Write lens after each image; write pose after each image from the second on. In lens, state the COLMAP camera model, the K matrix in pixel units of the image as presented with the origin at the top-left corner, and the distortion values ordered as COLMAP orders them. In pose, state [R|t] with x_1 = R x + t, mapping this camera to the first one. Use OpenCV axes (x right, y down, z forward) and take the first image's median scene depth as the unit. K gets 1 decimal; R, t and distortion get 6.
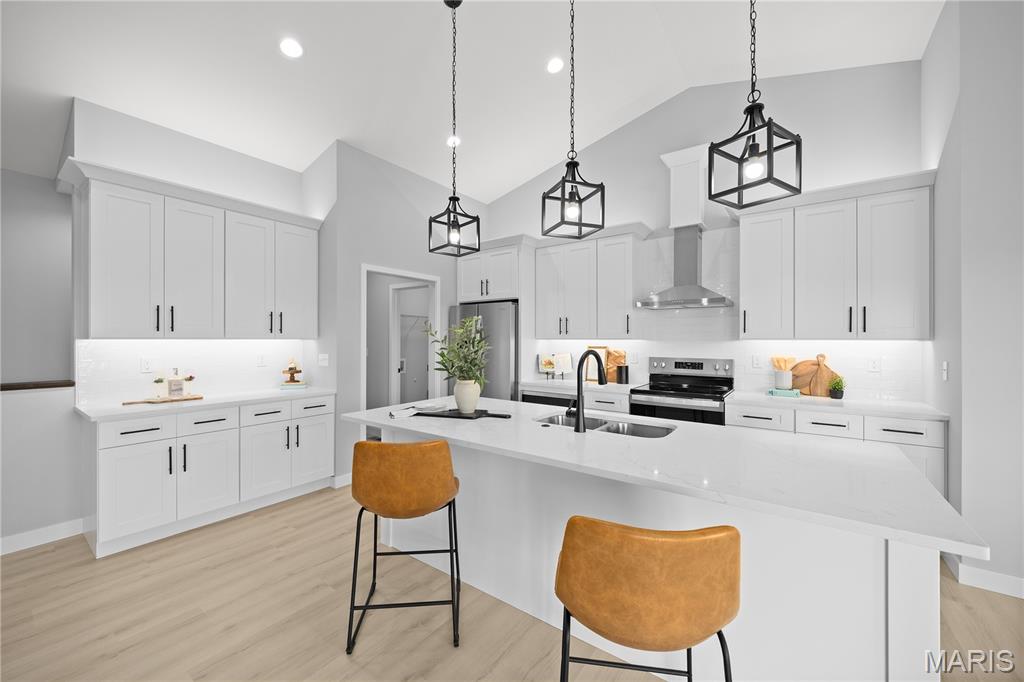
lens RADIAL K [[392.1, 0, 511.1], [0, 392.1, 338.7], [0, 0, 1]] dist [-0.001196, -0.000262]
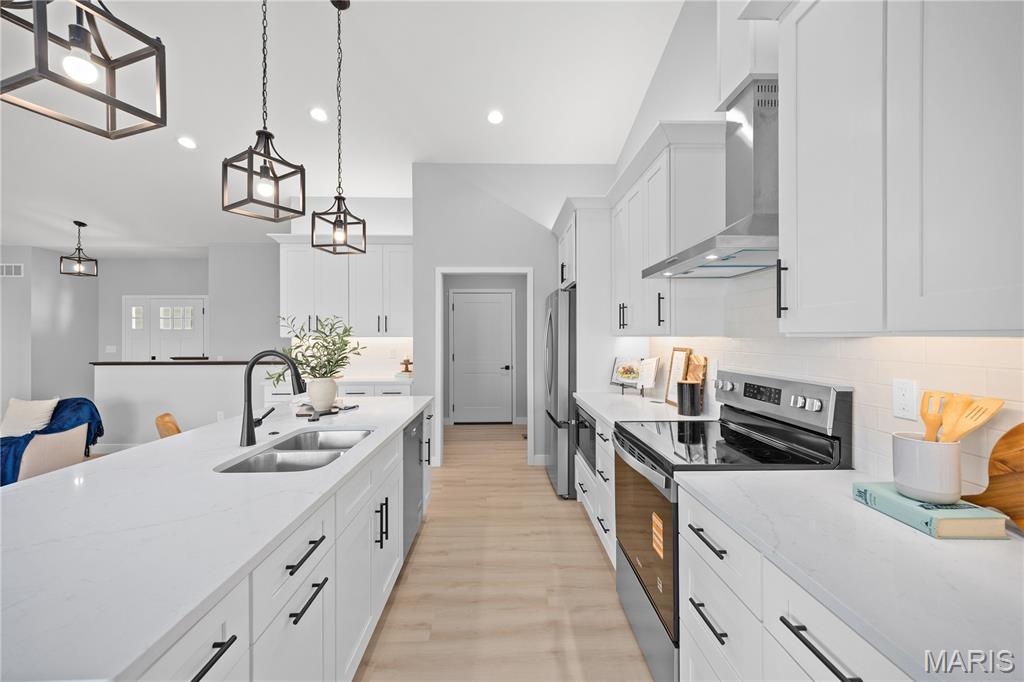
lens RADIAL K [[406.5, 0, 513.5], [0, 406.5, 336.6], [0, 0, 1]] dist [0.002108, 0.000380]
pose [[0.613575, -0.002614, -0.789632, 0.758926], [0.004776, 0.999989, 0.000401, 0.001216], [0.789622, -0.004018, 0.613581, 0.563044]]
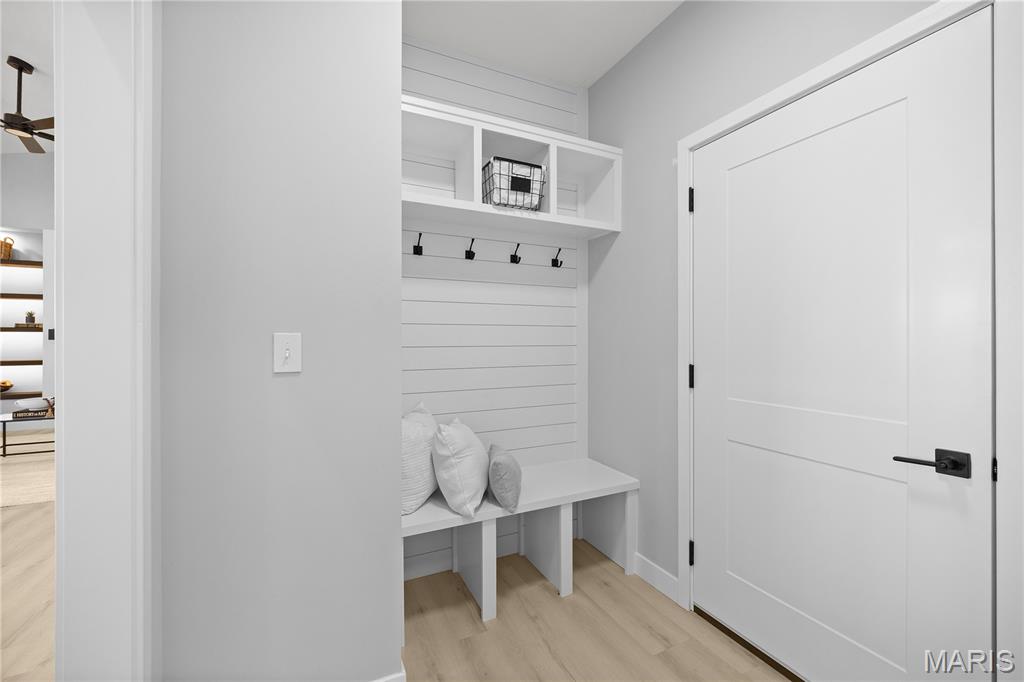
lens RADIAL K [[418.5, 0, 509.5], [0, 418.5, 337.6], [0, 0, 1]] dist [0.000665, 0.000092]
pose [[-0.478515, -0.000121, -0.878079, -0.320339], [0.004239, 0.999988, -0.002448, 0.048338], [0.878069, -0.004894, -0.478509, 1.573271]]
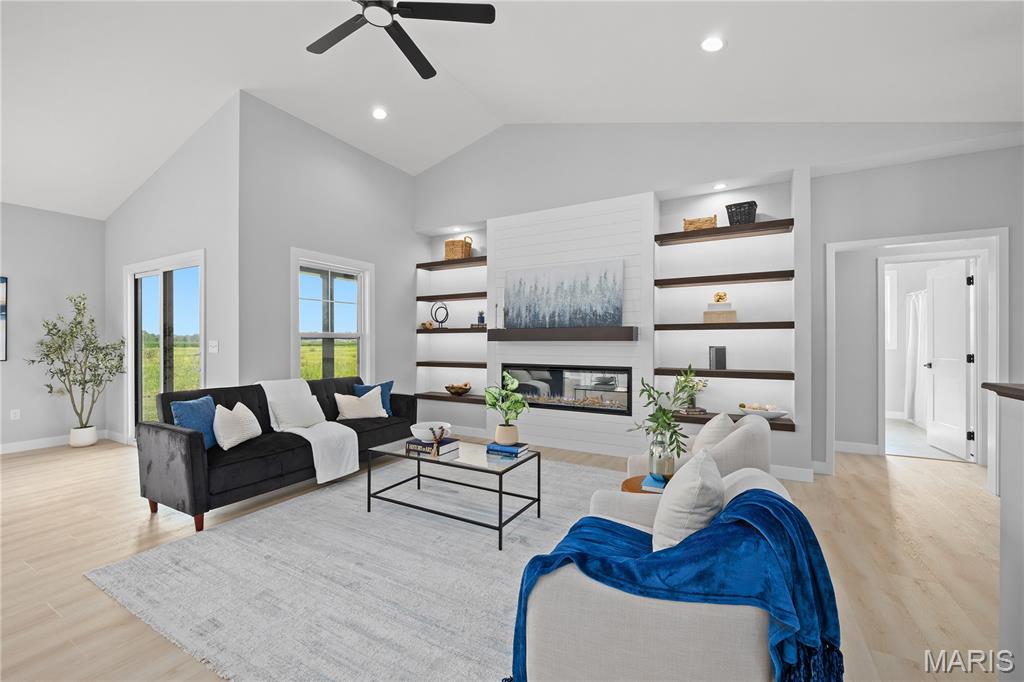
lens RADIAL K [[418.5, 0, 509.5], [0, 418.5, 337.6], [0, 0, 1]] dist [0.000665, 0.000092]
pose [[-0.993115, 0.002412, -0.117118, -0.823056], [0.003307, 0.999967, -0.007447, 0.043029], [0.117097, -0.007783, -0.993090, 0.615341]]
